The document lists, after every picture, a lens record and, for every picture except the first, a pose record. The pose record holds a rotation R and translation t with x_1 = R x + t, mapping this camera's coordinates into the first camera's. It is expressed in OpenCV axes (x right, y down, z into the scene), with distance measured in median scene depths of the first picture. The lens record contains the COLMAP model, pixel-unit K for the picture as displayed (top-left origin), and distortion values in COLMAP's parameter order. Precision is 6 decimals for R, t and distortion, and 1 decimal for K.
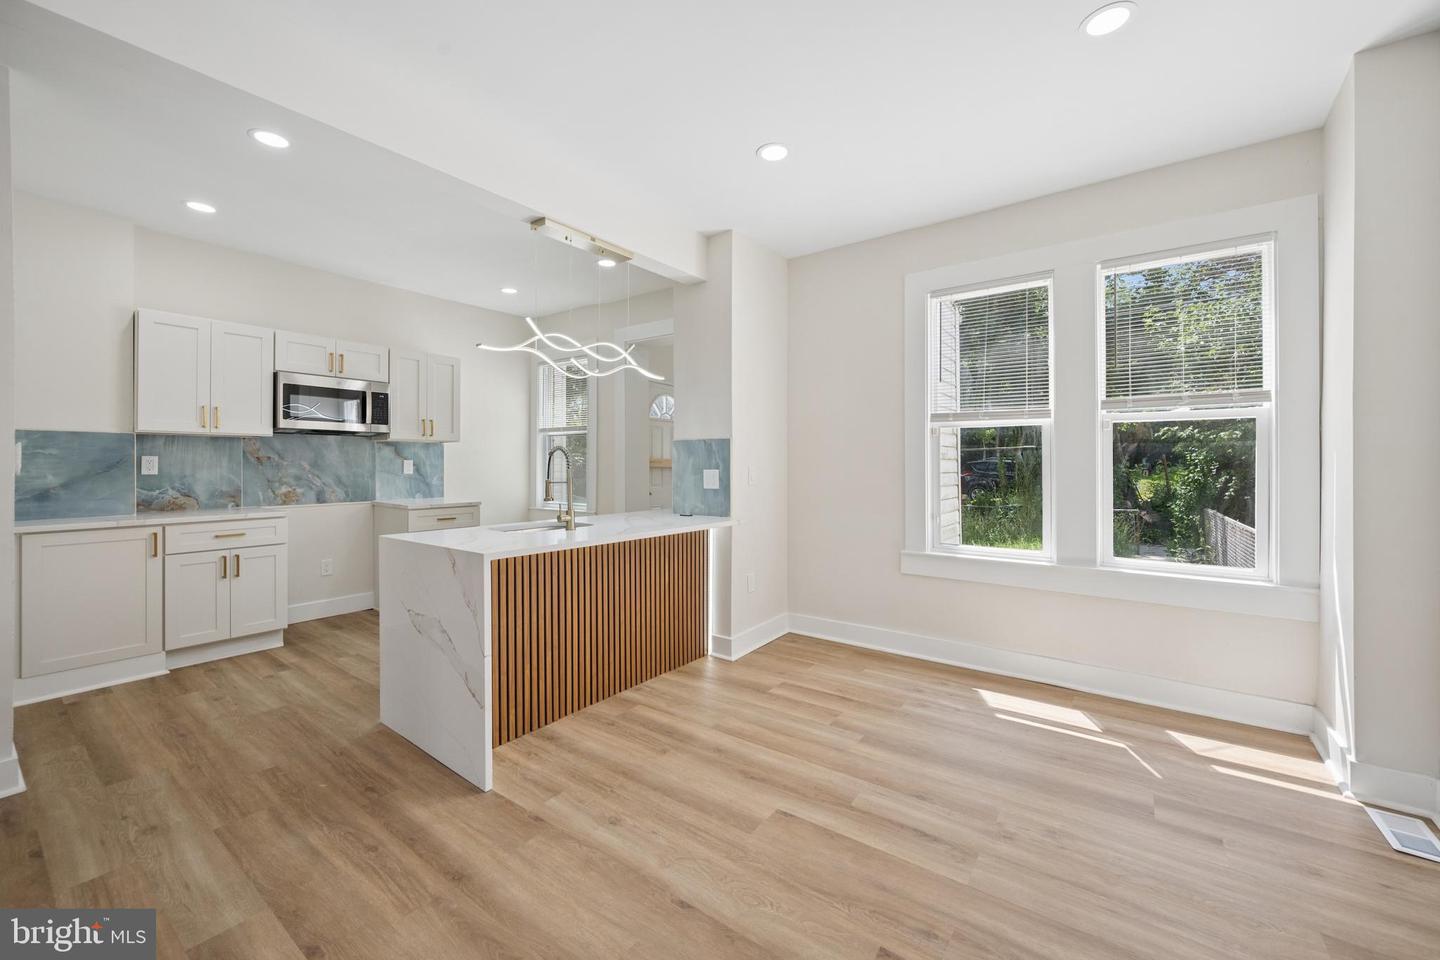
lens RADIAL K [[563.3, 0, 713.9], [0, 563.3, 466.3], [0, 0, 1]] dist [-0.001177, -0.000487]
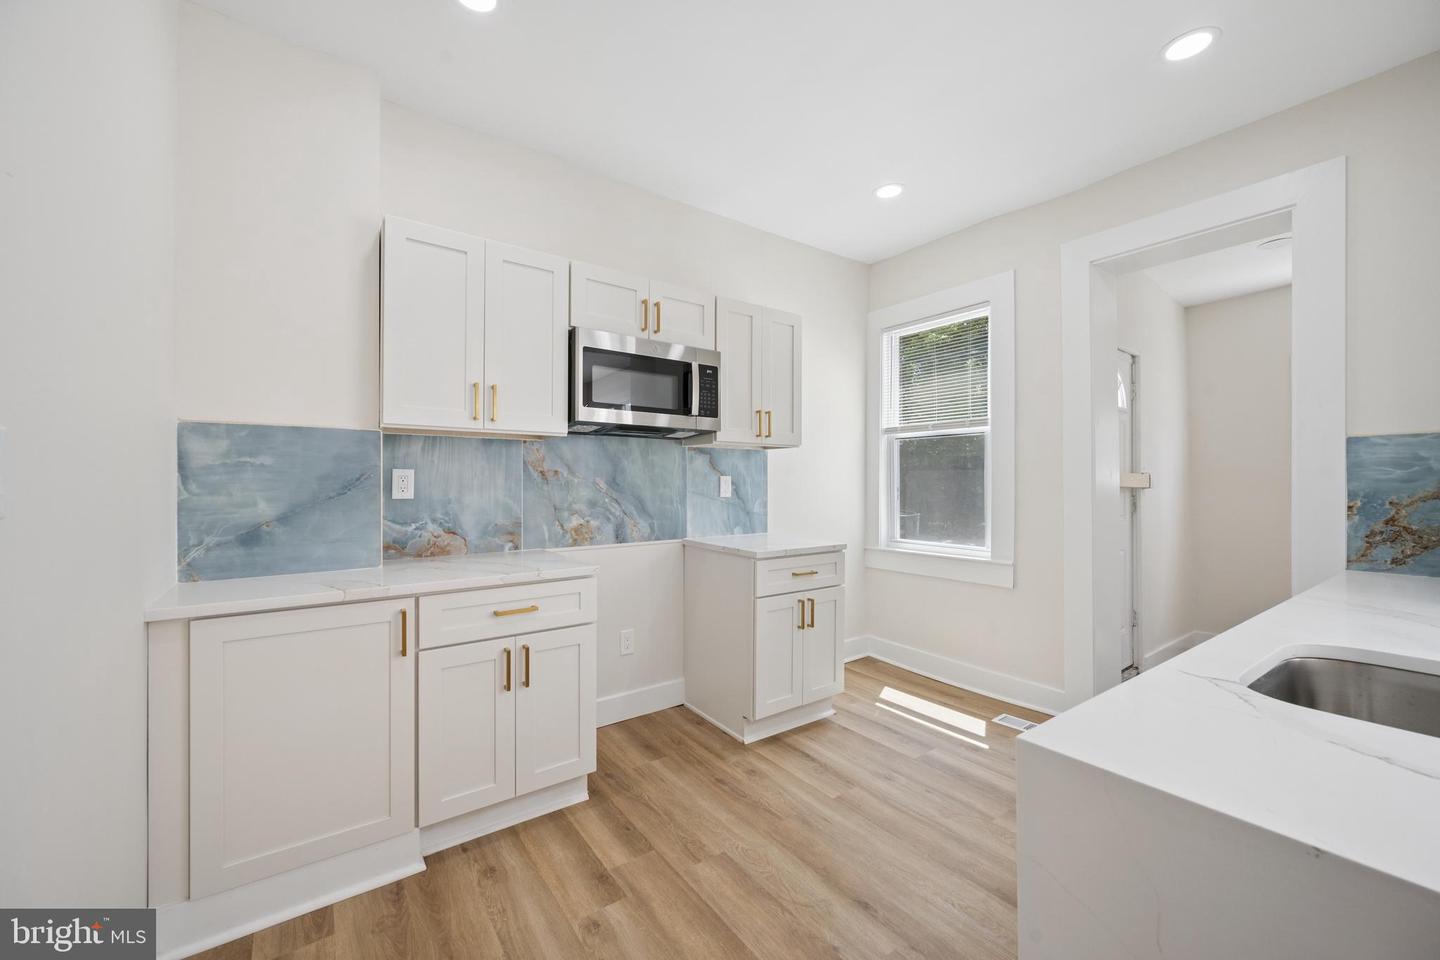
lens RADIAL K [[563.3, 0, 722.6], [0, 563.3, 484.8], [0, 0, 1]] dist [-0.001177, -0.000487]
pose [[0.954753, 0.001984, -0.297394, -0.448532], [-0.001512, 0.999997, 0.001819, -0.002151], [0.297396, -0.001287, 0.954753, 0.476381]]
